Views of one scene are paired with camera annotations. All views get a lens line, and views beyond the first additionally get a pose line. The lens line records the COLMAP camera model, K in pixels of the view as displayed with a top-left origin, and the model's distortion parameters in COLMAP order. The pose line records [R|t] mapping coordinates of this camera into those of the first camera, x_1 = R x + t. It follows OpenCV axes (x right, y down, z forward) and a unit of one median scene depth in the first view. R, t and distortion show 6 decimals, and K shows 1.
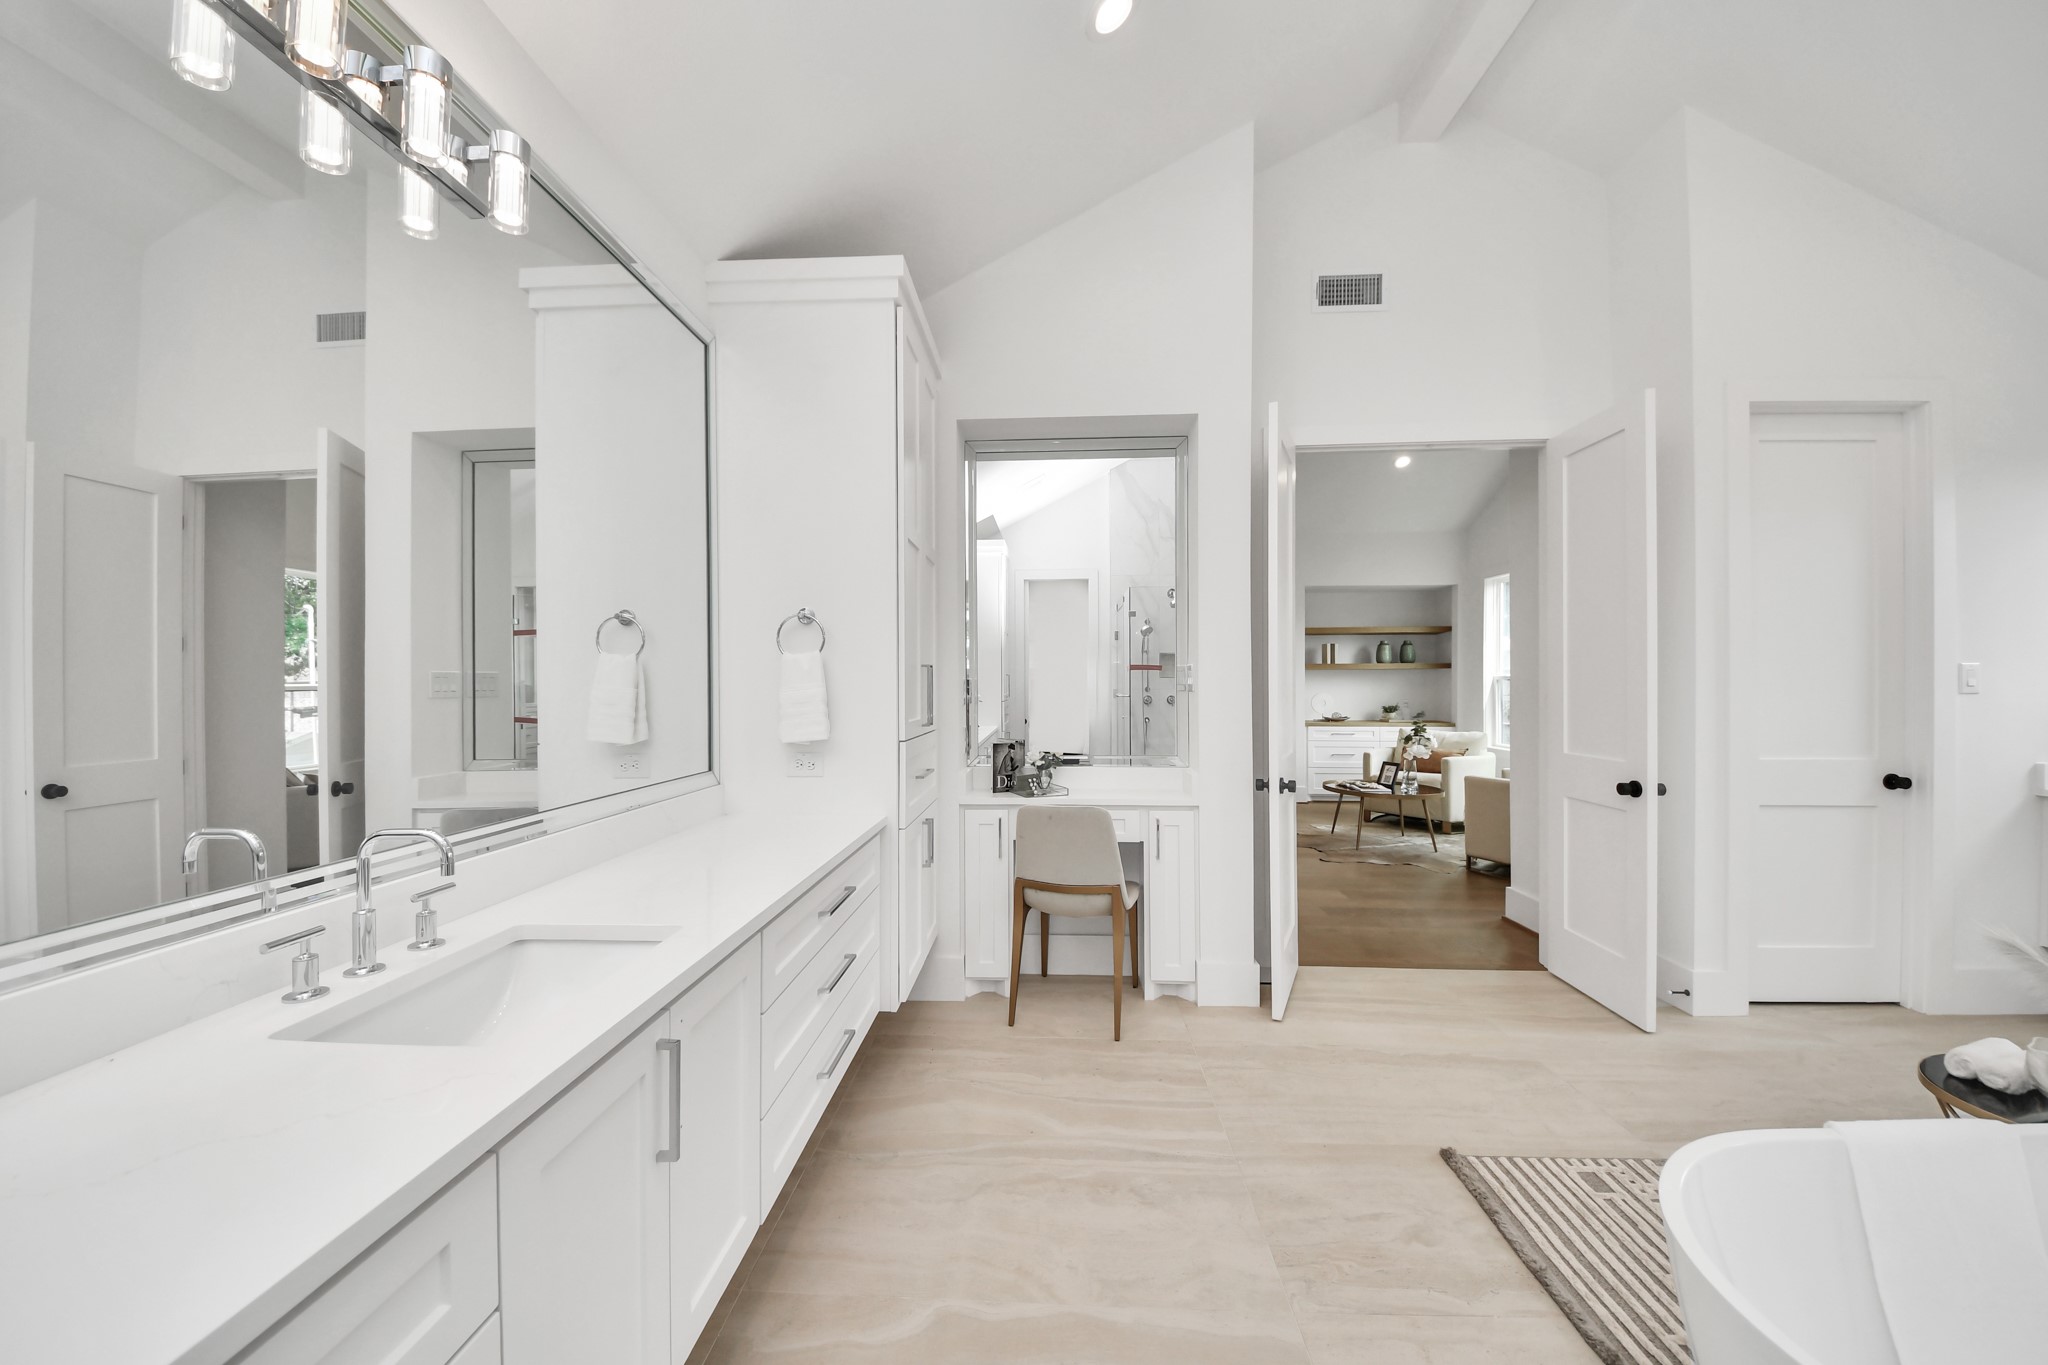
lens RADIAL K [[766.3, 0, 1010.1], [0, 766.3, 695.6], [0, 0, 1]] dist [0.019081, -0.014844]
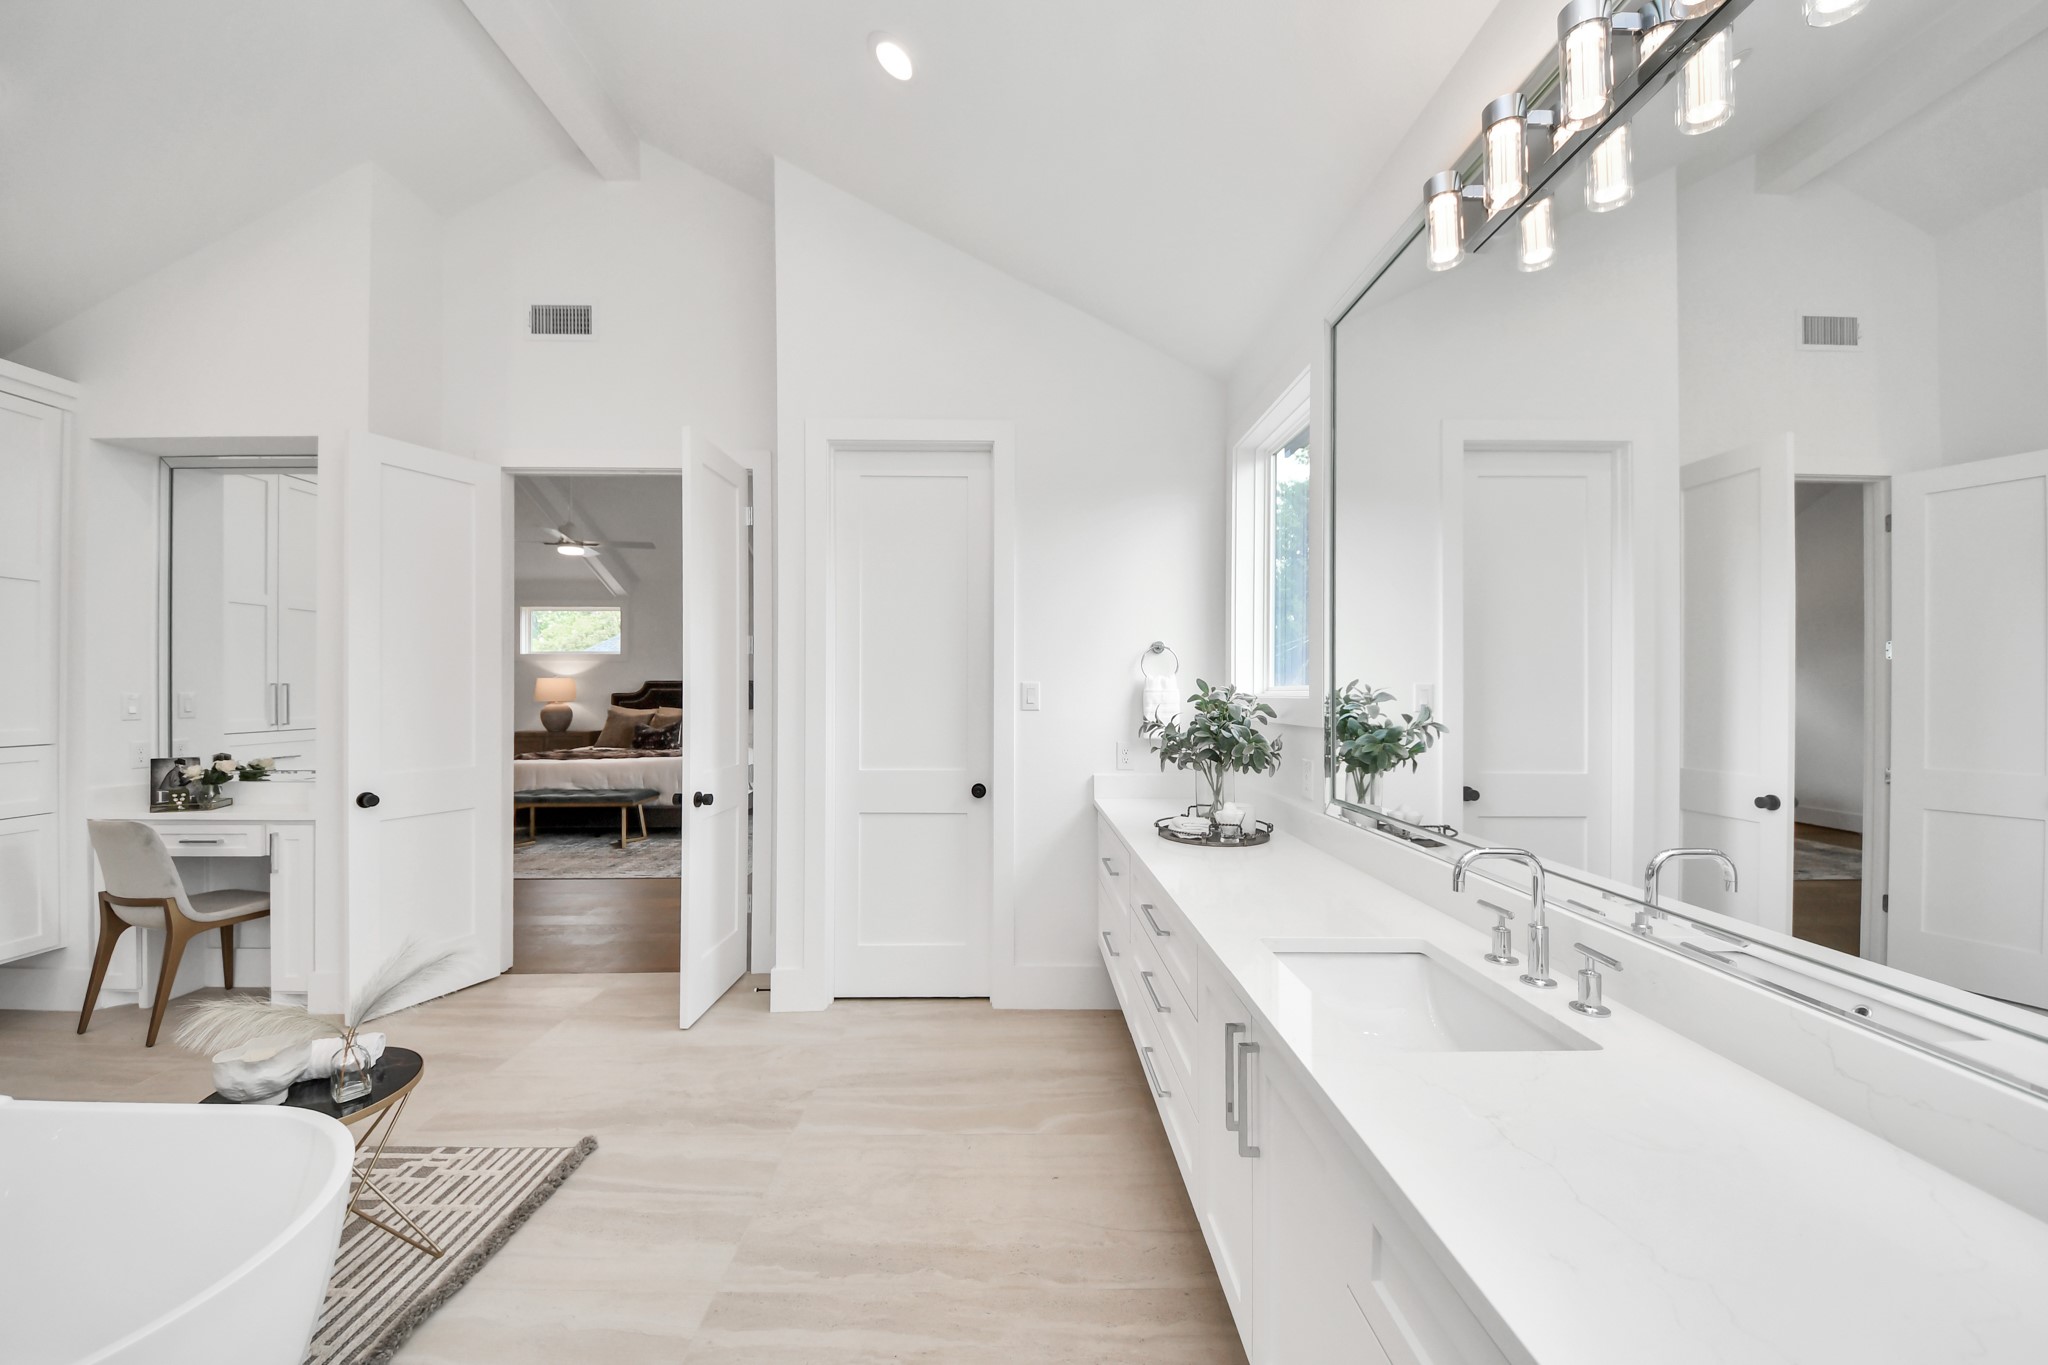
lens RADIAL K [[747.5, 0, 1028.0], [0, 747.5, 710.2], [0, 0, 1]] dist [0.009711, -0.000144]
pose [[0.997922, 0.000959, 0.064428, 1.154318], [-0.000942, 1.000000, -0.000302, -0.001608], [-0.064429, 0.000240, 0.997922, -0.057739]]
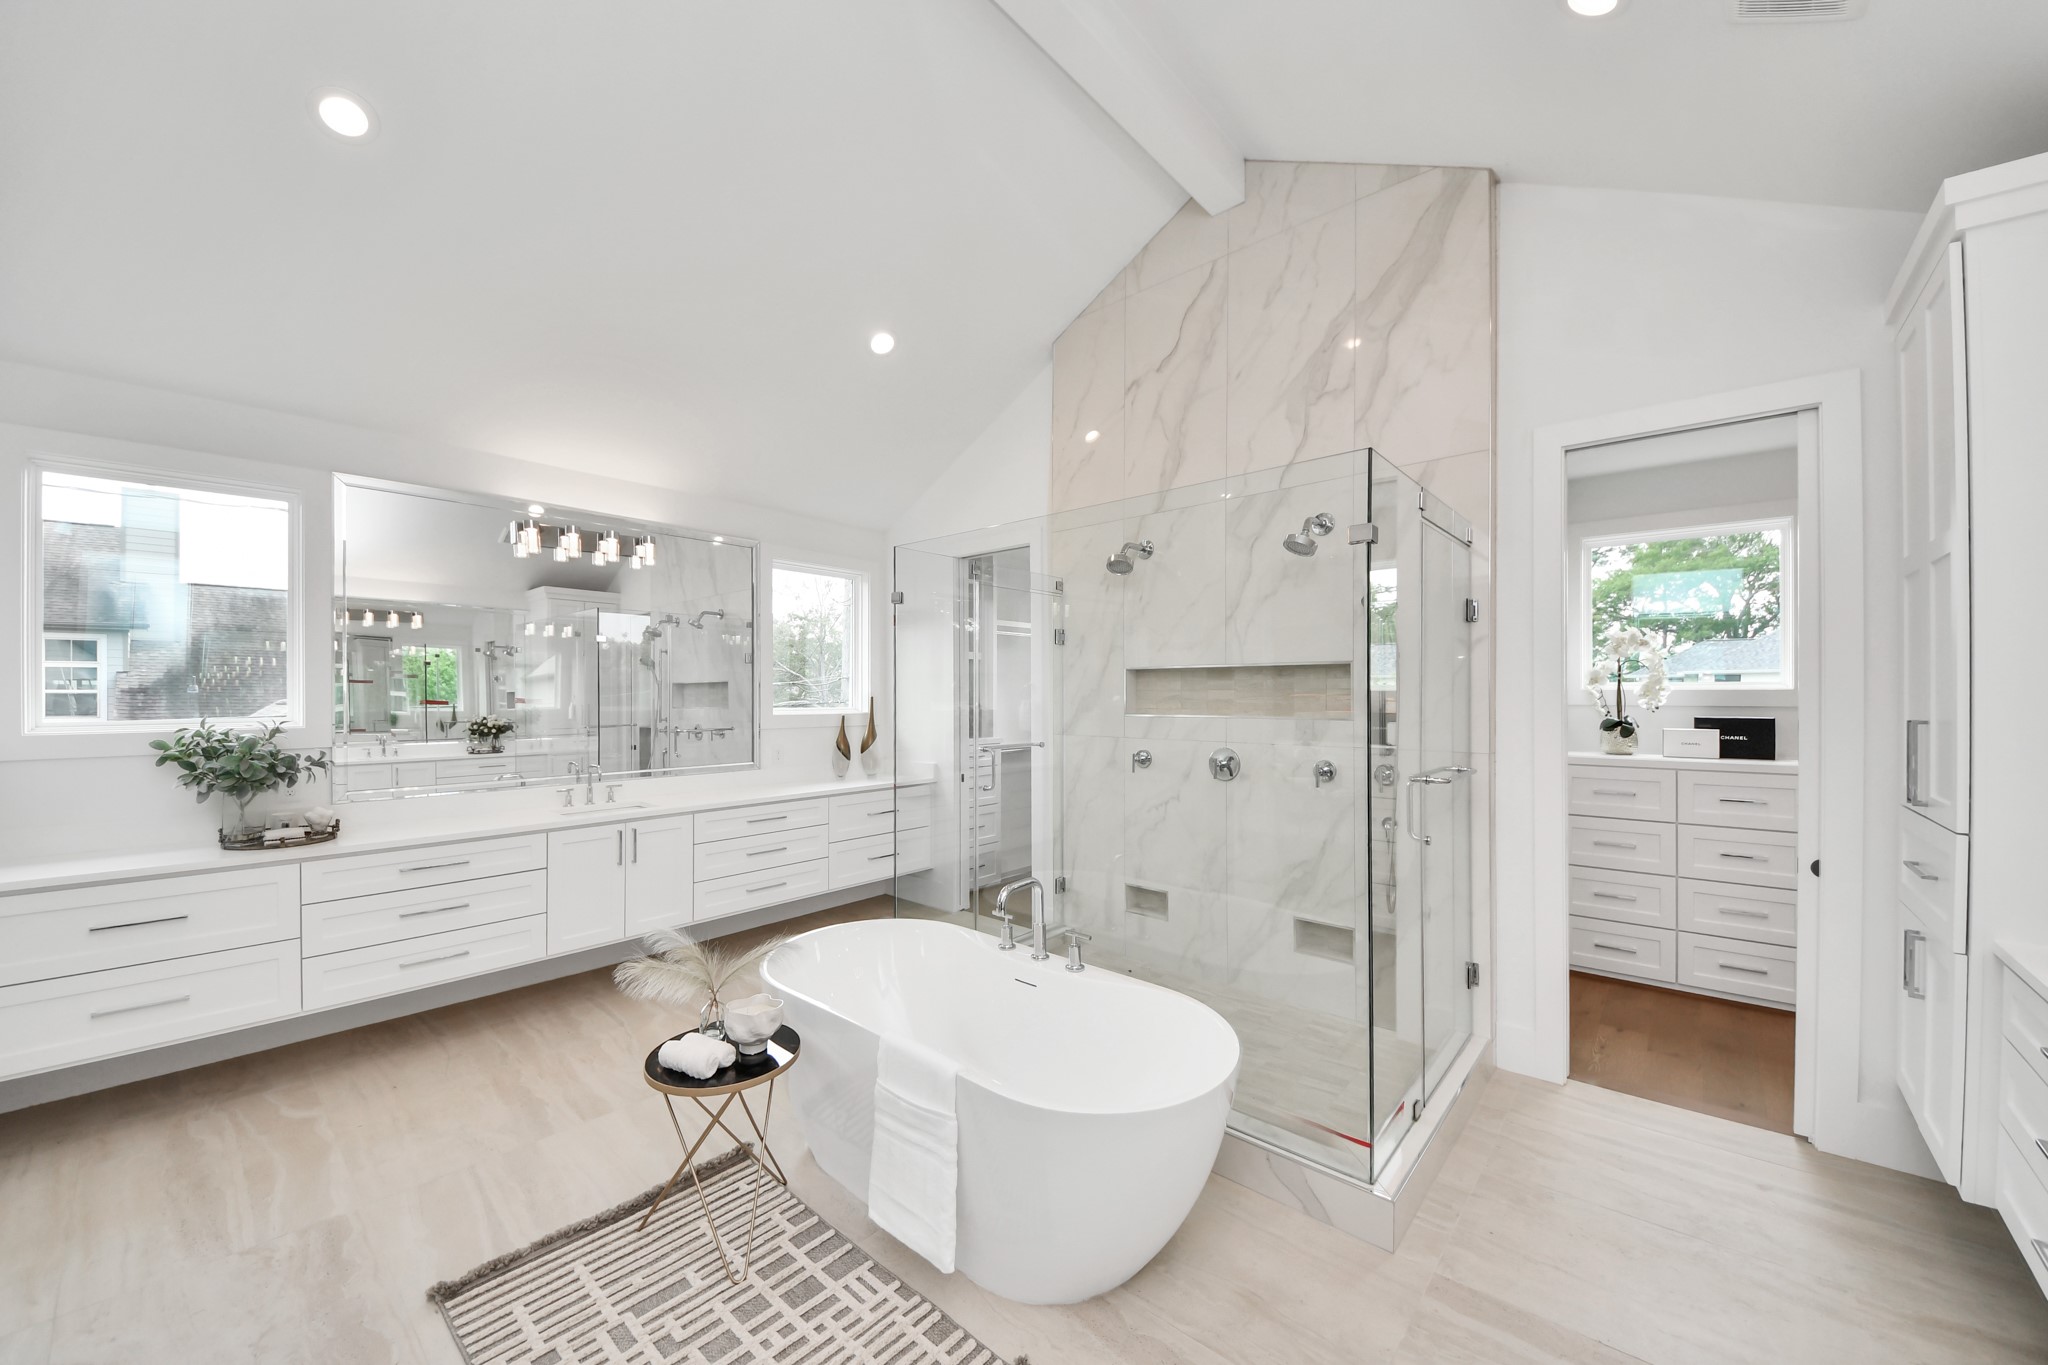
lens RADIAL K [[766.3, 0, 1010.1], [0, 766.3, 695.6], [0, 0, 1]] dist [0.019081, -0.014844]
pose [[-0.781386, 0.003765, 0.624036, 0.046759], [0.016007, 0.999774, 0.014011, -0.064487], [-0.623843, 0.020936, -0.781270, 0.861123]]
